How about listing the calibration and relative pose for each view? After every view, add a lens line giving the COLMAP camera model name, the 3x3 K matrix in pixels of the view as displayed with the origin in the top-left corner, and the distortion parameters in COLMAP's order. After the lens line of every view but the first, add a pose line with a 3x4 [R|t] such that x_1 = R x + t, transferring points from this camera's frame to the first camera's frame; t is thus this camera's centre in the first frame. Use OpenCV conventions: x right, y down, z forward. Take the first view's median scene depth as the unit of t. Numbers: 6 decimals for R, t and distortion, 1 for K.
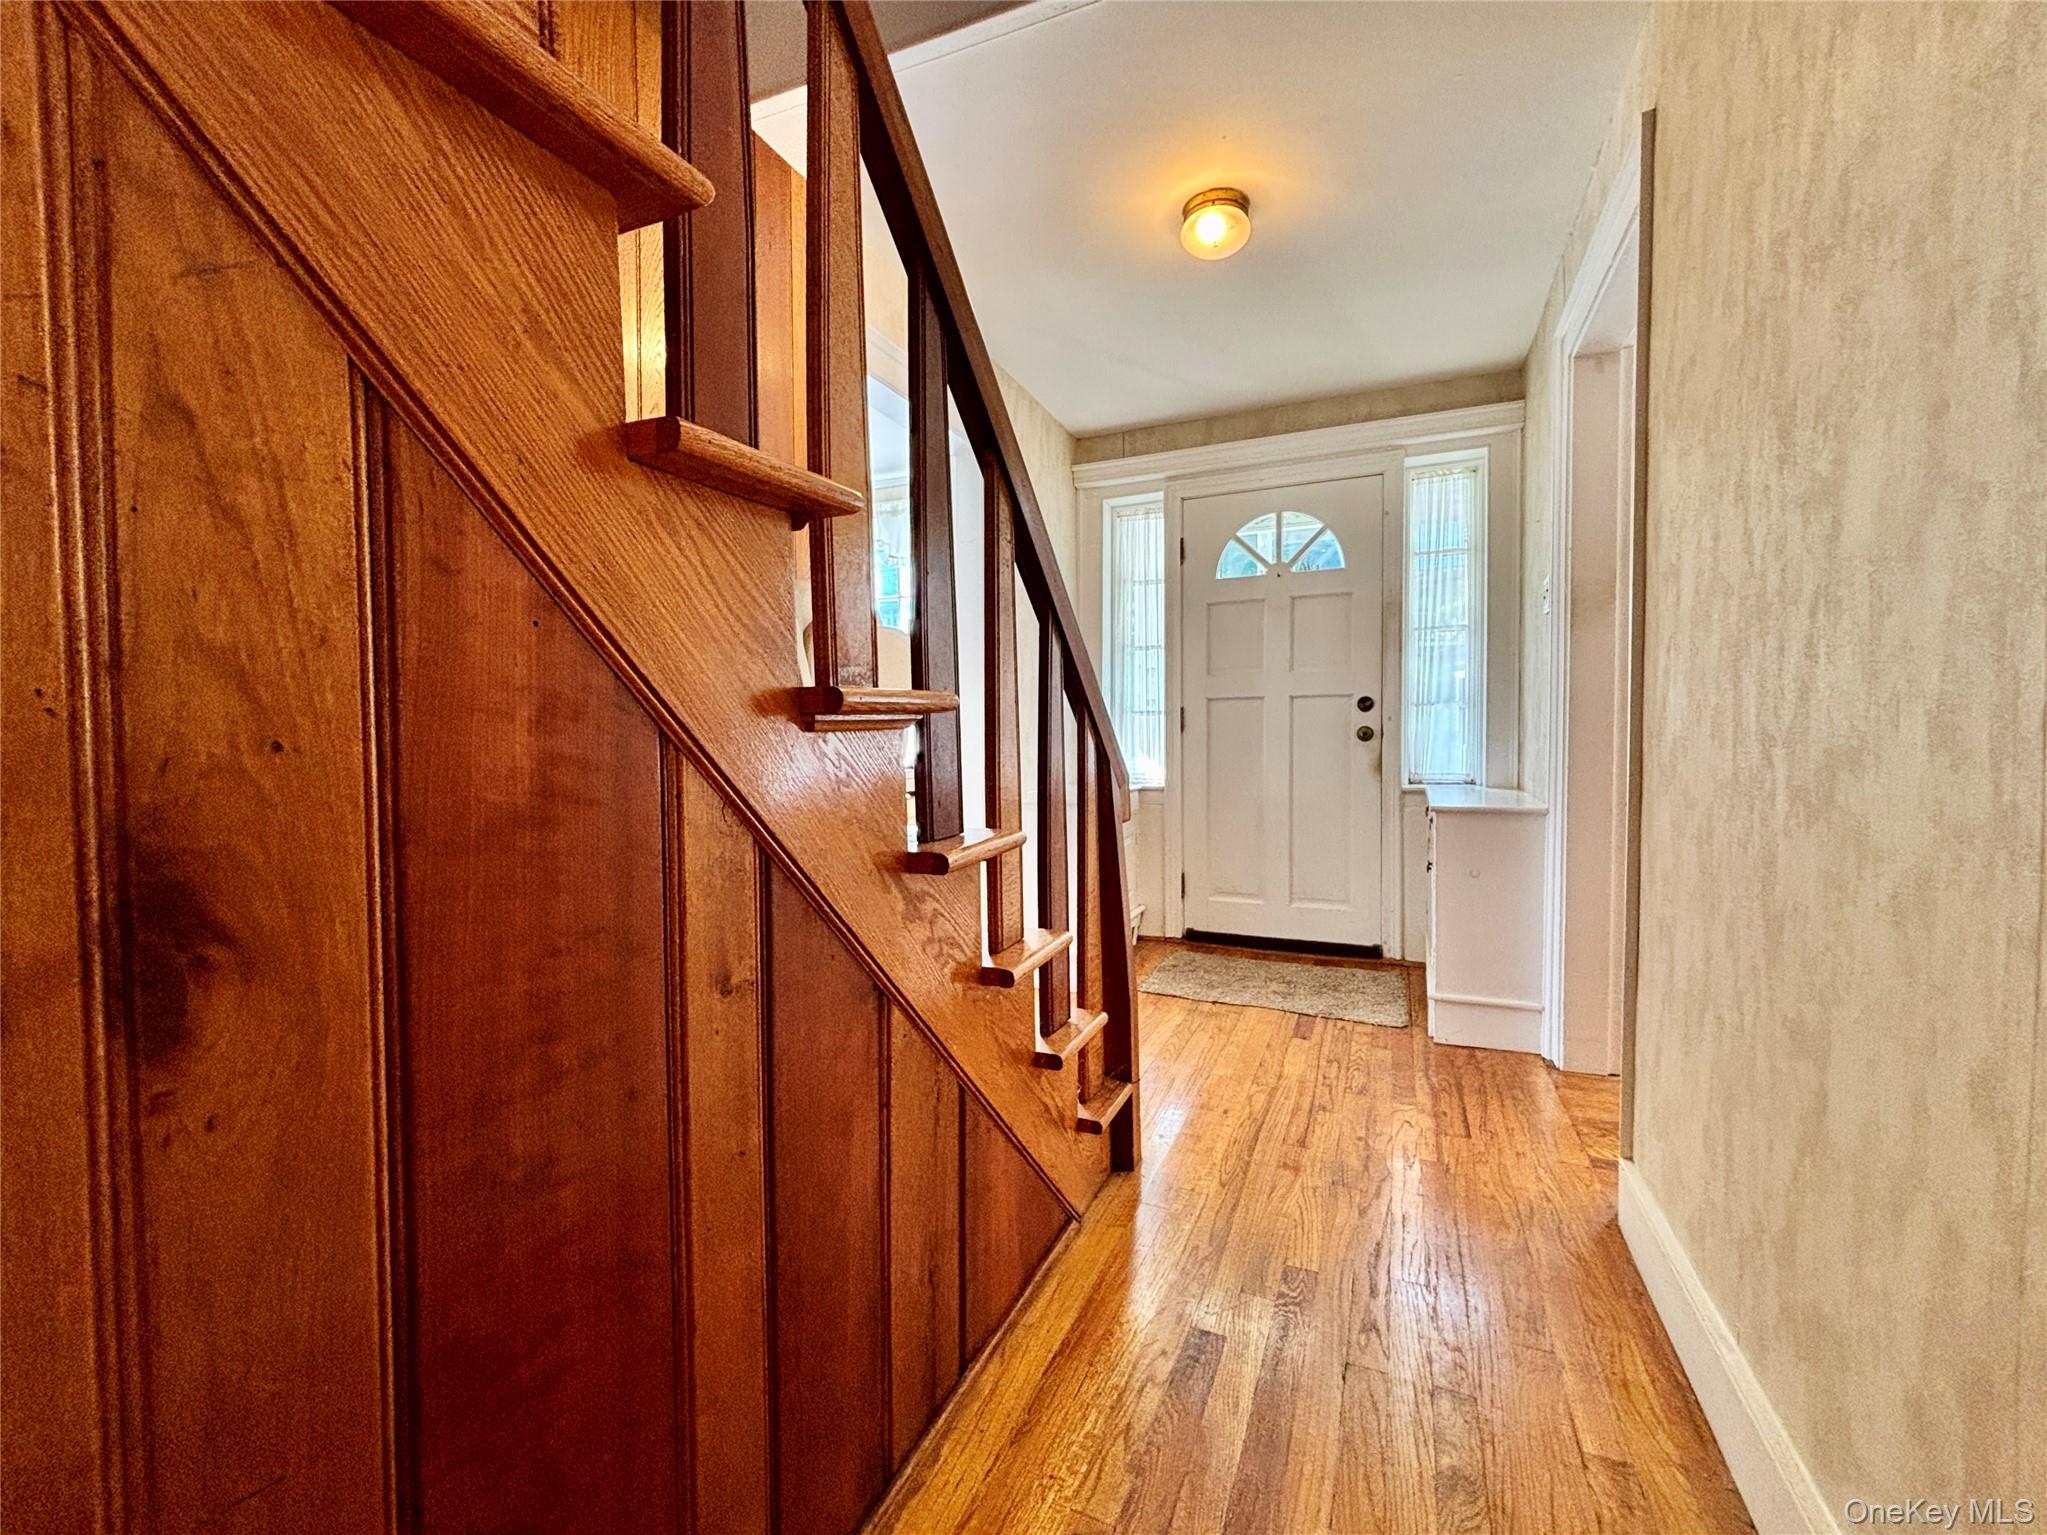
lens RADIAL K [[828.6, 0, 1024.4], [0, 828.6, 762.0], [0, 0, 1]] dist [-0.001444, -0.000120]
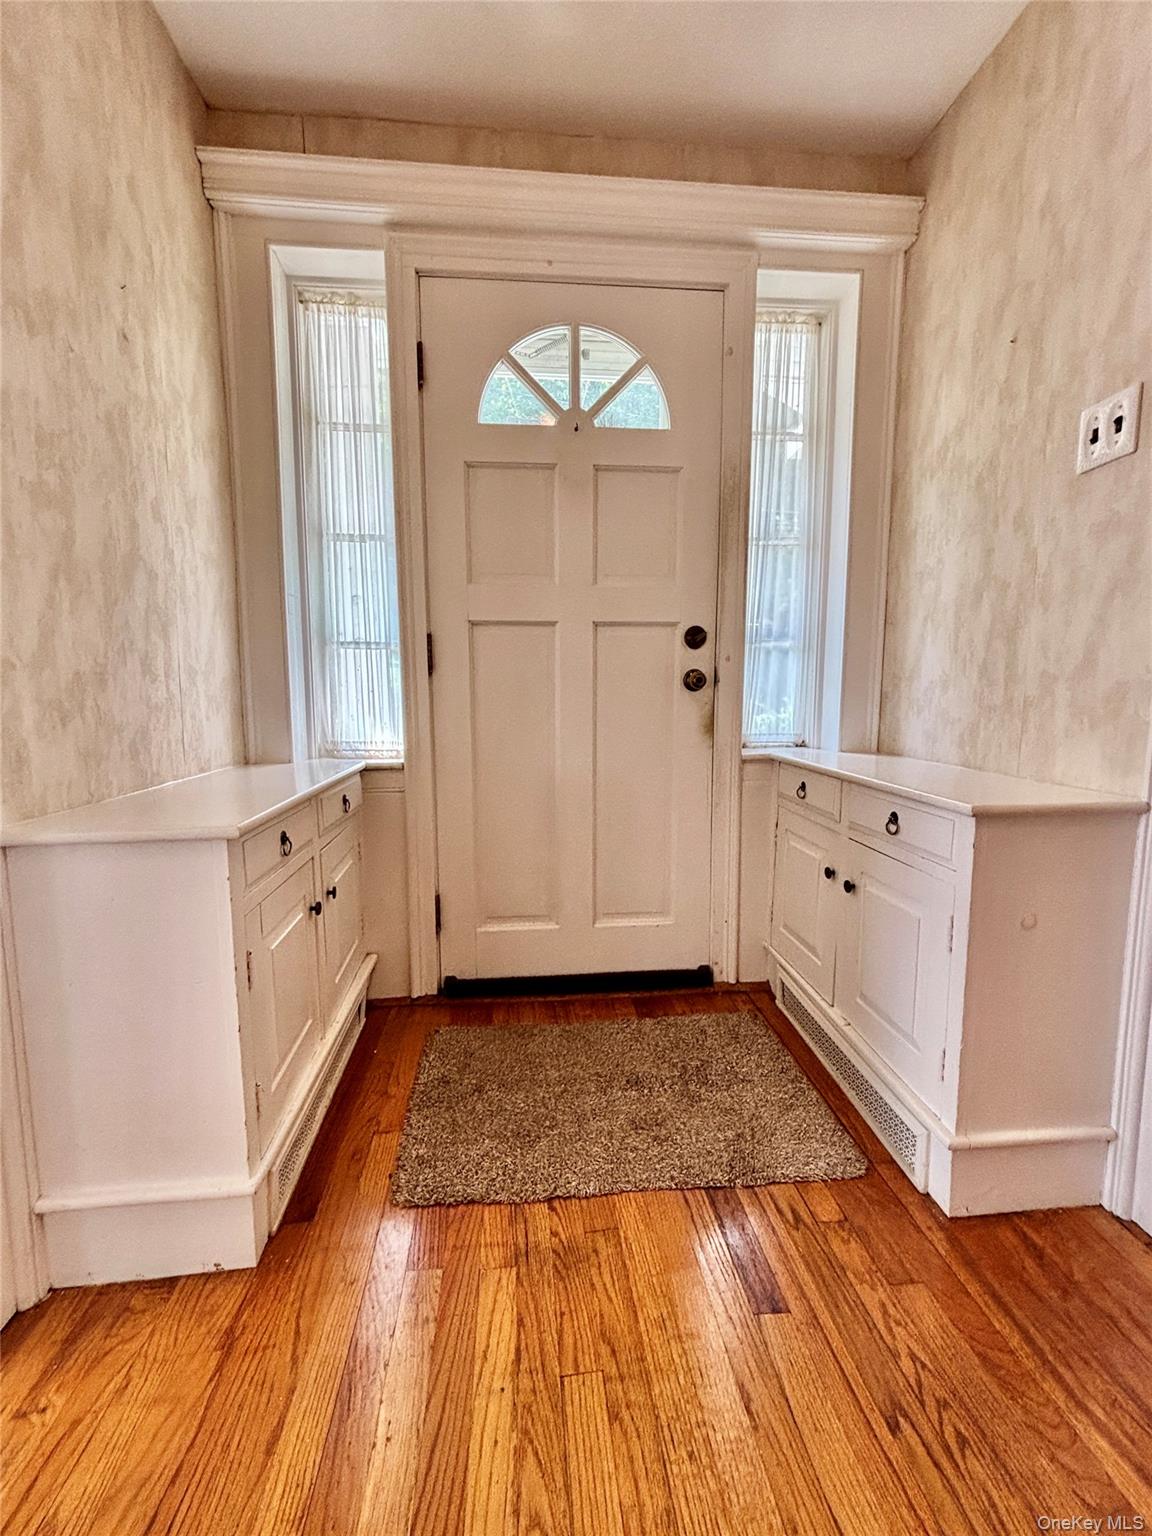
lens RADIAL K [[621.7, 0, 566.0], [0, 621.7, 769.7], [0, 0, 1]] dist [-0.001444, -0.000120]
pose [[0.877656, -0.052751, 0.476379, 0.059973], [0.012686, 0.996133, 0.086934, -0.005418], [-0.479123, -0.070255, 0.874932, 0.586387]]
